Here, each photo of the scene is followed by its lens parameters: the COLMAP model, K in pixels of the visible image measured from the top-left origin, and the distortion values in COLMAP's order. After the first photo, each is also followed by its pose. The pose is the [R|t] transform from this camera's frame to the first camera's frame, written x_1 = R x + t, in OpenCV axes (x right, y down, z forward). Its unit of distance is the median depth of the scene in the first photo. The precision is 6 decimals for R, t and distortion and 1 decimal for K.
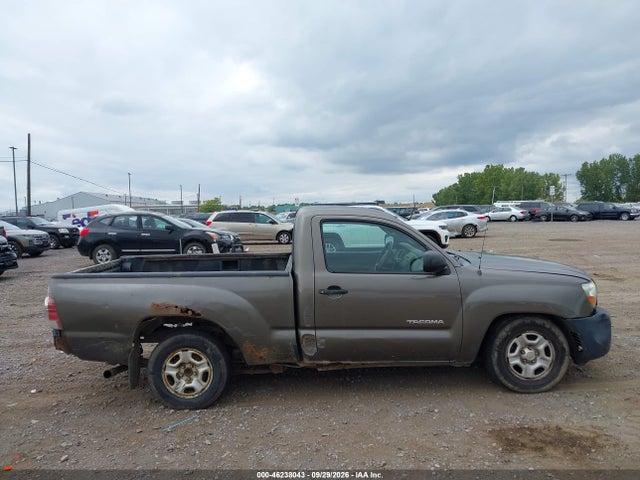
lens RADIAL K [[524.2, 0, 311.8], [0, 524.2, 242.4], [0, 0, 1]] dist [0.042615, -0.040781]
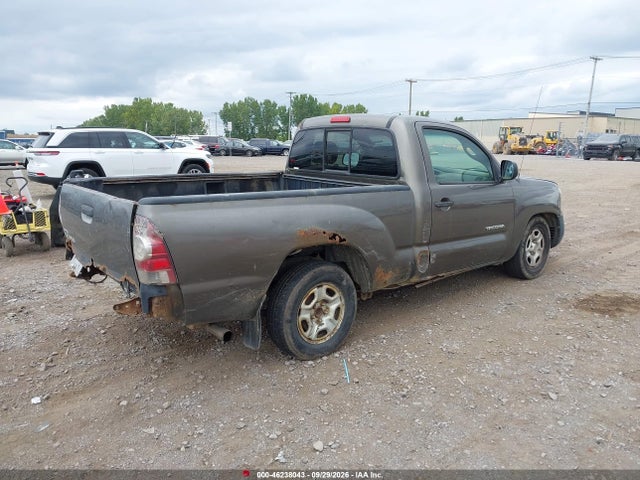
lens RADIAL K [[524.2, 0, 311.8], [0, 524.2, 242.4], [0, 0, 1]] dist [0.042615, -0.040781]
pose [[0.764109, -0.095390, 0.637996, -0.122491], [0.020331, 0.992076, 0.123980, 0.006064], [-0.644767, -0.081763, 0.759993, 0.064509]]
